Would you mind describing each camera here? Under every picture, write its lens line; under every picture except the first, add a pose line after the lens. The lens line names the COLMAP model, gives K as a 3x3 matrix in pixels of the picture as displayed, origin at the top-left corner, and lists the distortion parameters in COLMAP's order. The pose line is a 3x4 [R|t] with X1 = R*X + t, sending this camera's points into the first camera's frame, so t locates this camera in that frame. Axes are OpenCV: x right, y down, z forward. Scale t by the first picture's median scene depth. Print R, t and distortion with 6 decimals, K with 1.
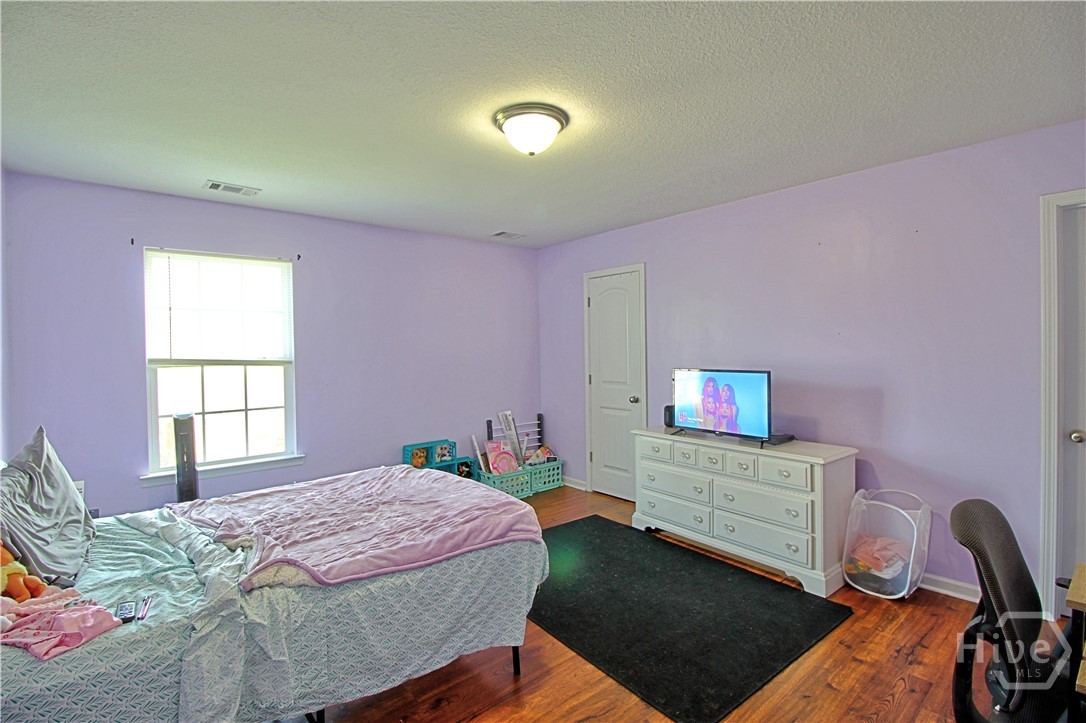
lens RADIAL K [[506.0, 0, 544.9], [0, 506.0, 358.1], [0, 0, 1]] dist [-0.006165, -0.007432]
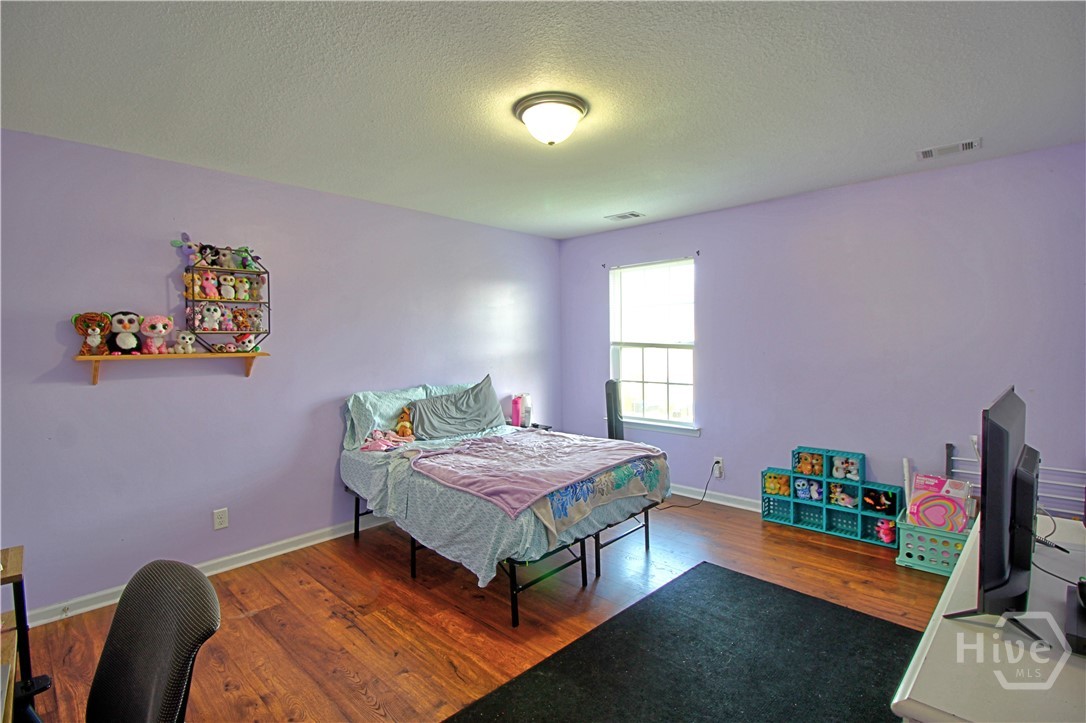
lens RADIAL K [[506.0, 0, 544.7], [0, 506.0, 359.1], [0, 0, 1]] dist [-0.006165, -0.007432]
pose [[0.105753, 0.050398, -0.993114, 0.709919], [-0.005863, 0.998729, 0.050059, -0.021602], [0.994375, 0.000529, 0.105914, 0.639106]]
